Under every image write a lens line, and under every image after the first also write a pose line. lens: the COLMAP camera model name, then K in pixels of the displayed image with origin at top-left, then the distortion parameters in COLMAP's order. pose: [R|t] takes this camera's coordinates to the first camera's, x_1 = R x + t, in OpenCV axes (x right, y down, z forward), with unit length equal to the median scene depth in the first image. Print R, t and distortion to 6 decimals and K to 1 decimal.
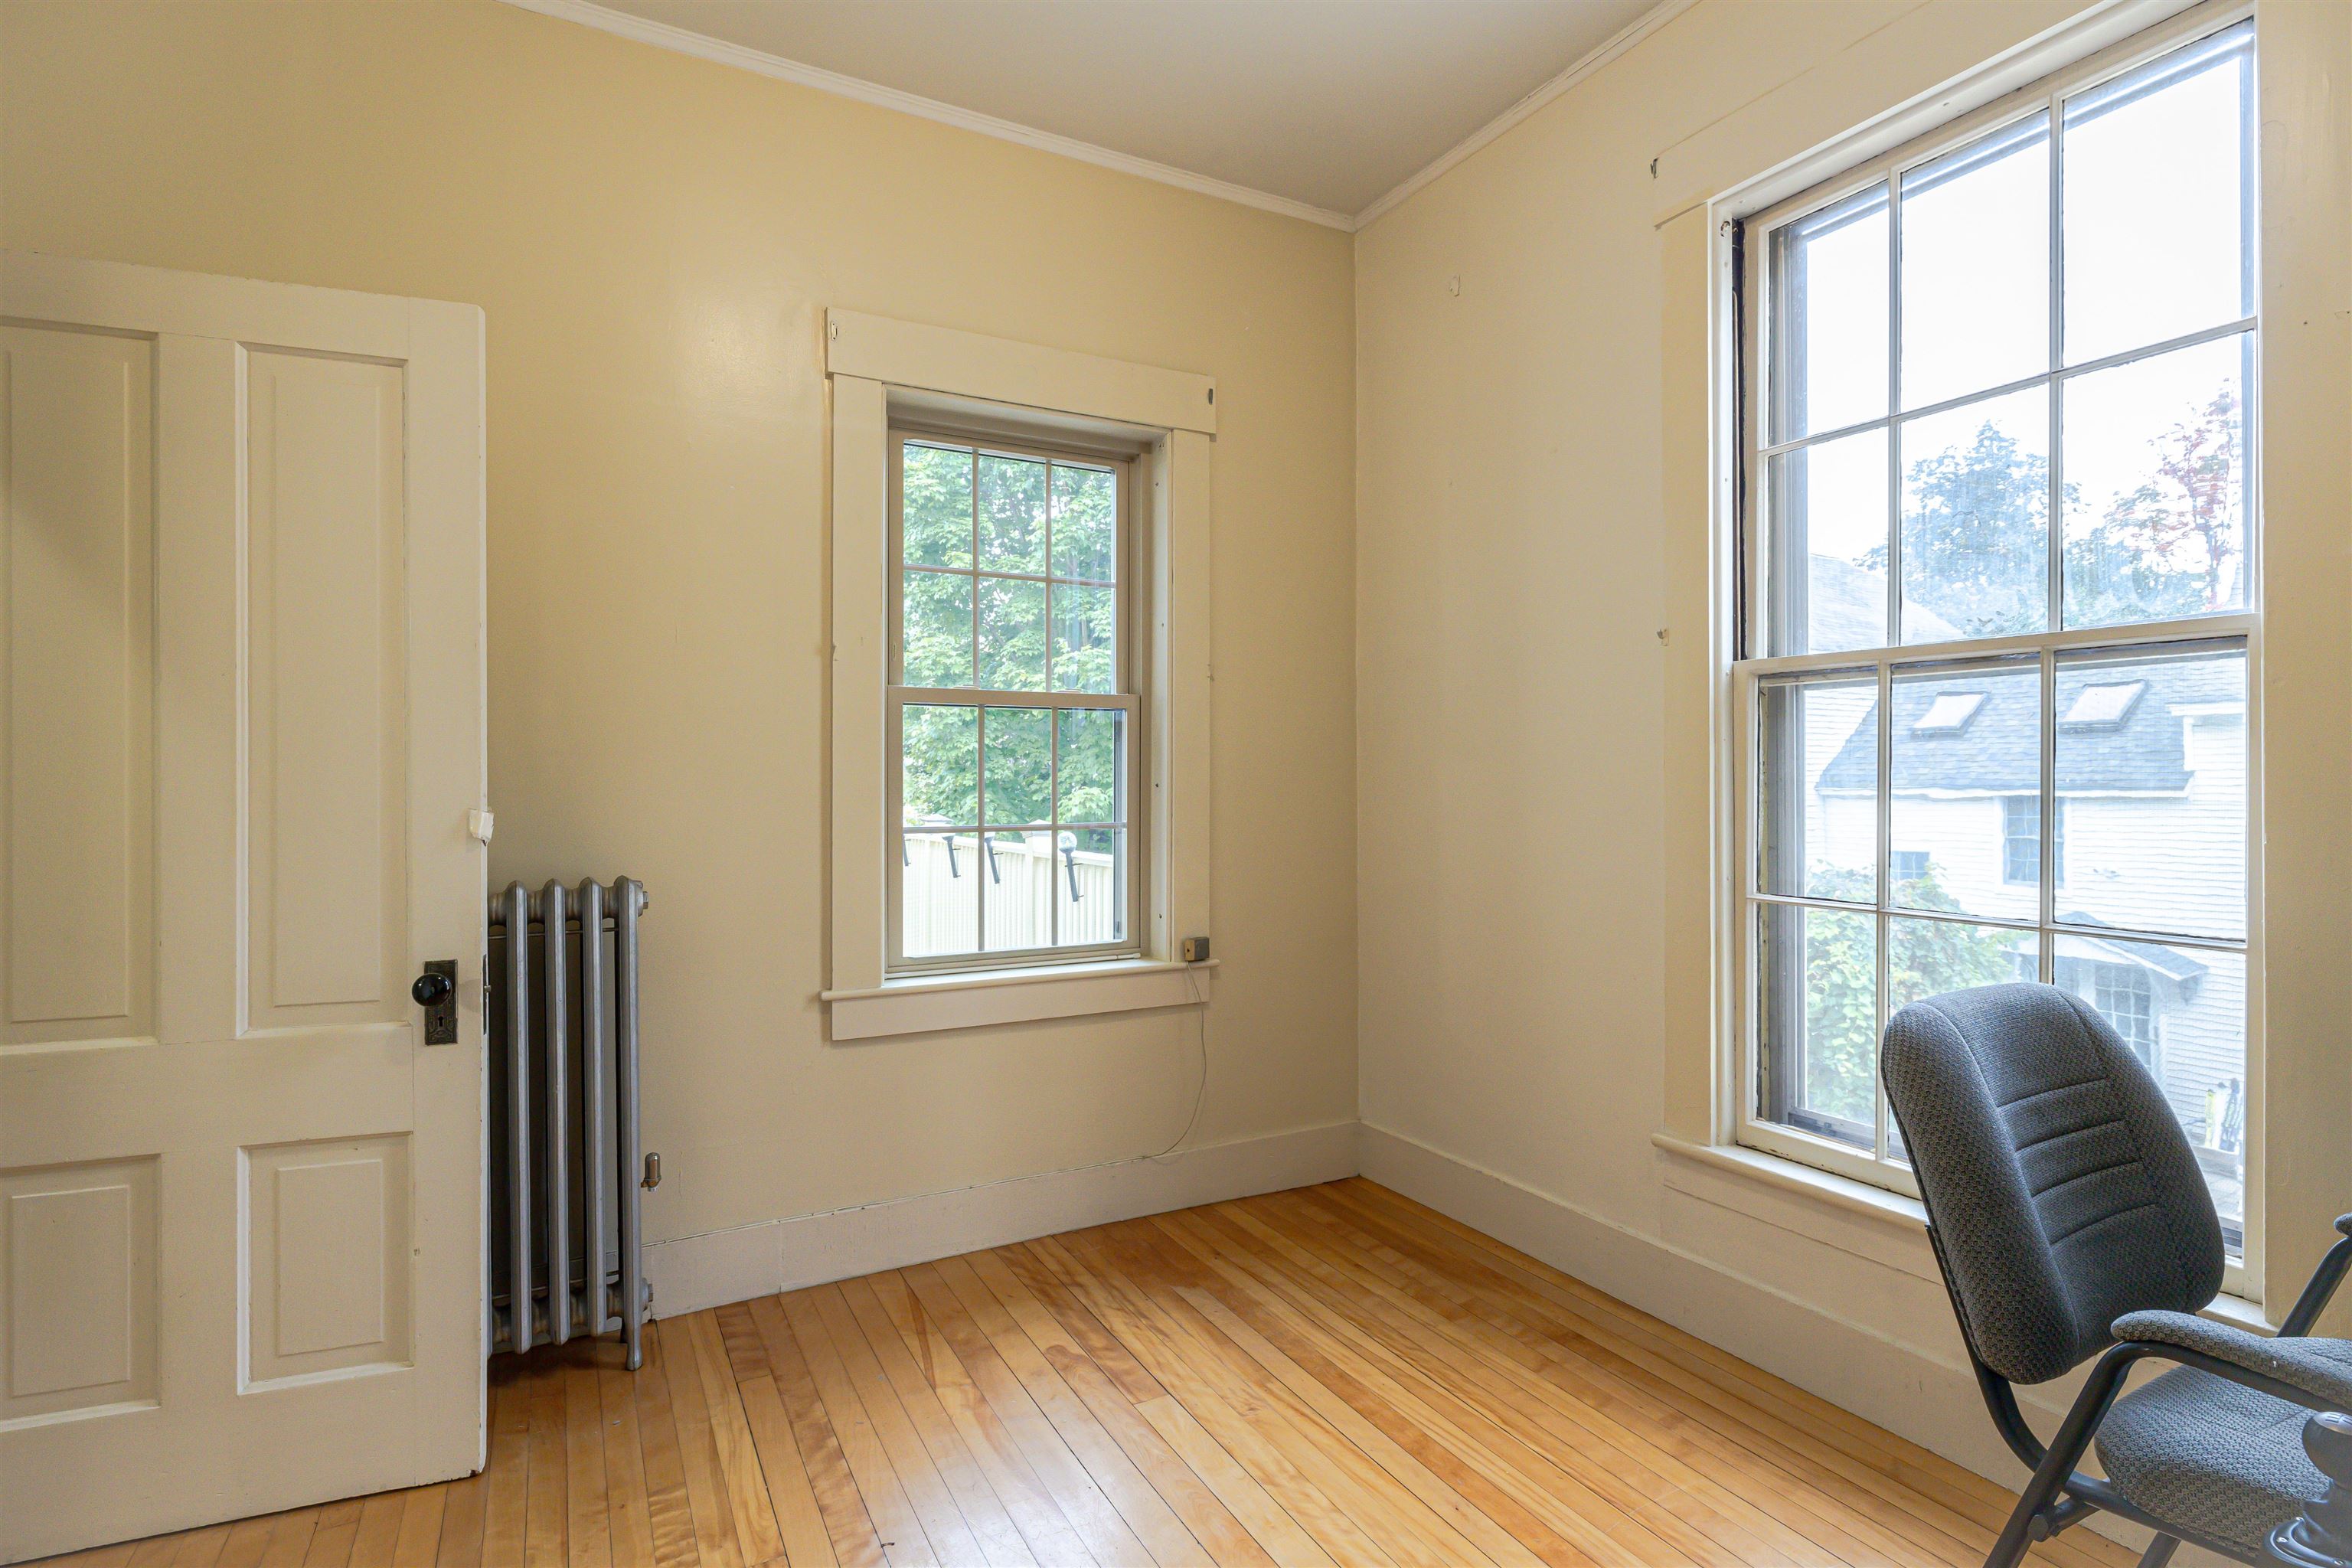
lens RADIAL K [[1131.0, 0, 1176.0], [0, 1131.0, 784.0], [0, 0, 1]] dist [-0.004685, 0.000976]
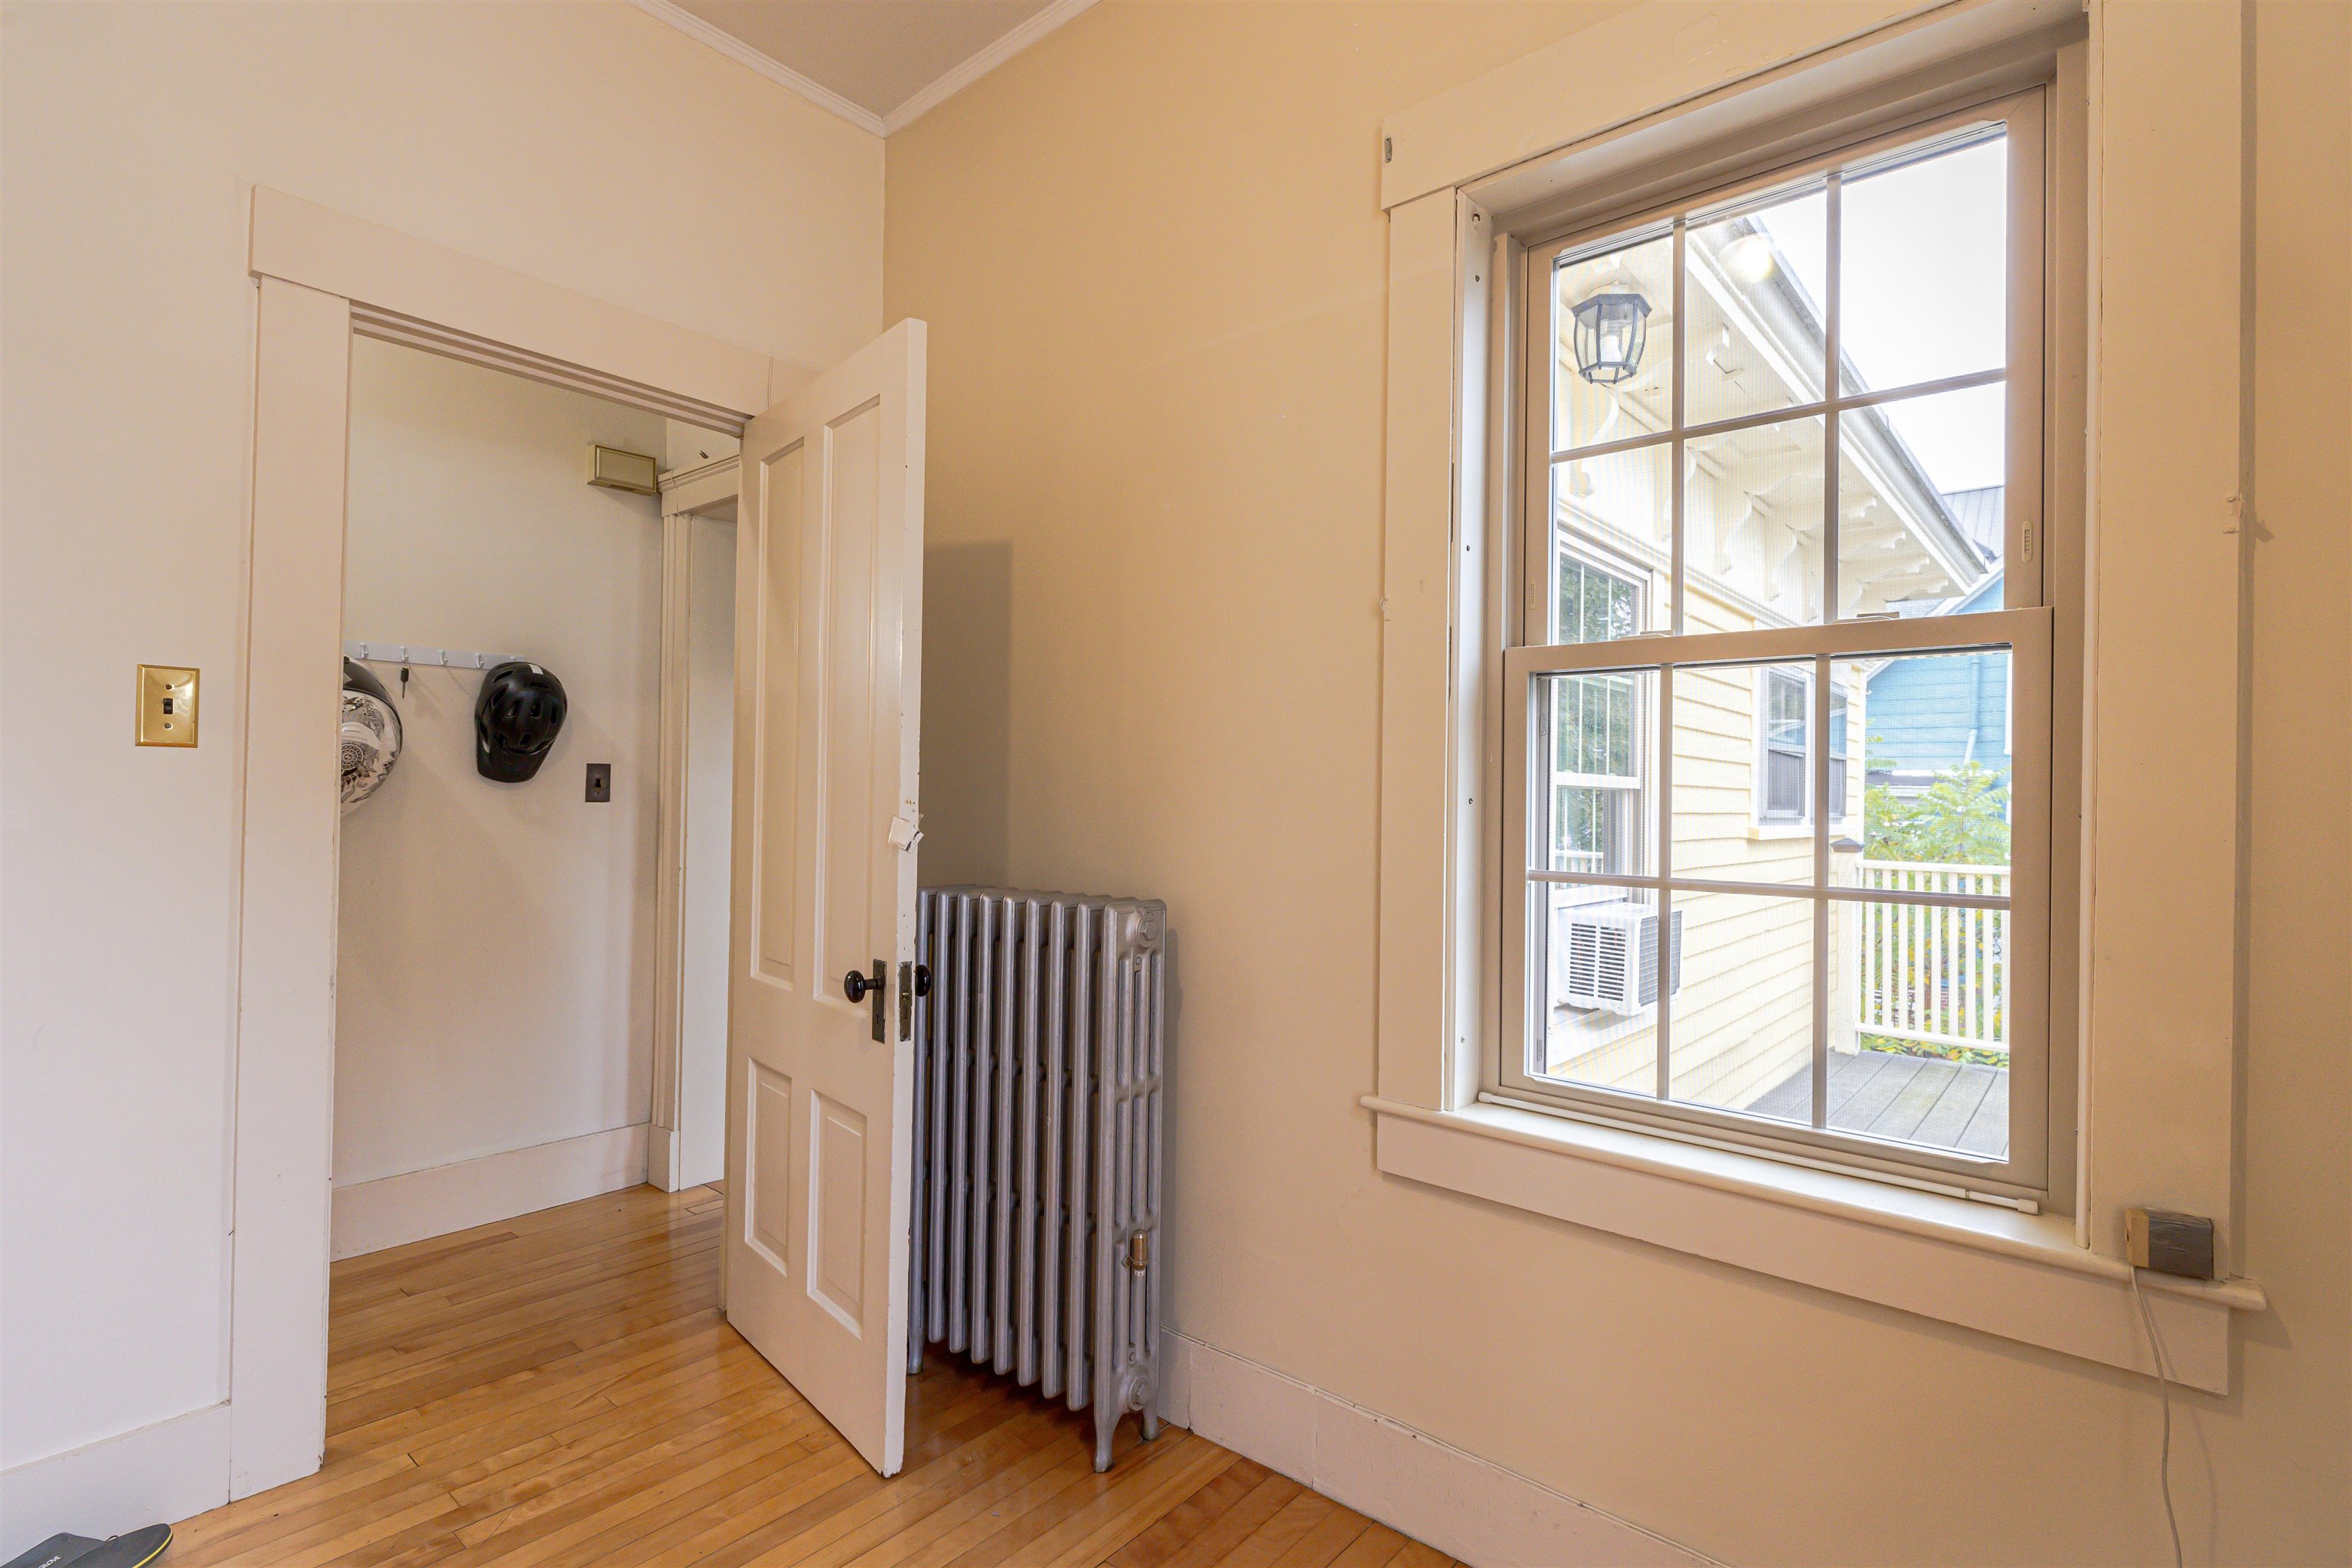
lens RADIAL K [[1131.0, 0, 1176.0], [0, 1131.0, 784.0], [0, 0, 1]] dist [-0.004685, 0.000976]
pose [[0.354745, 0.001766, -0.934961, 0.300529], [-0.016584, 0.999853, -0.004404, -0.004571], [0.934816, 0.017068, 0.354722, 0.633174]]
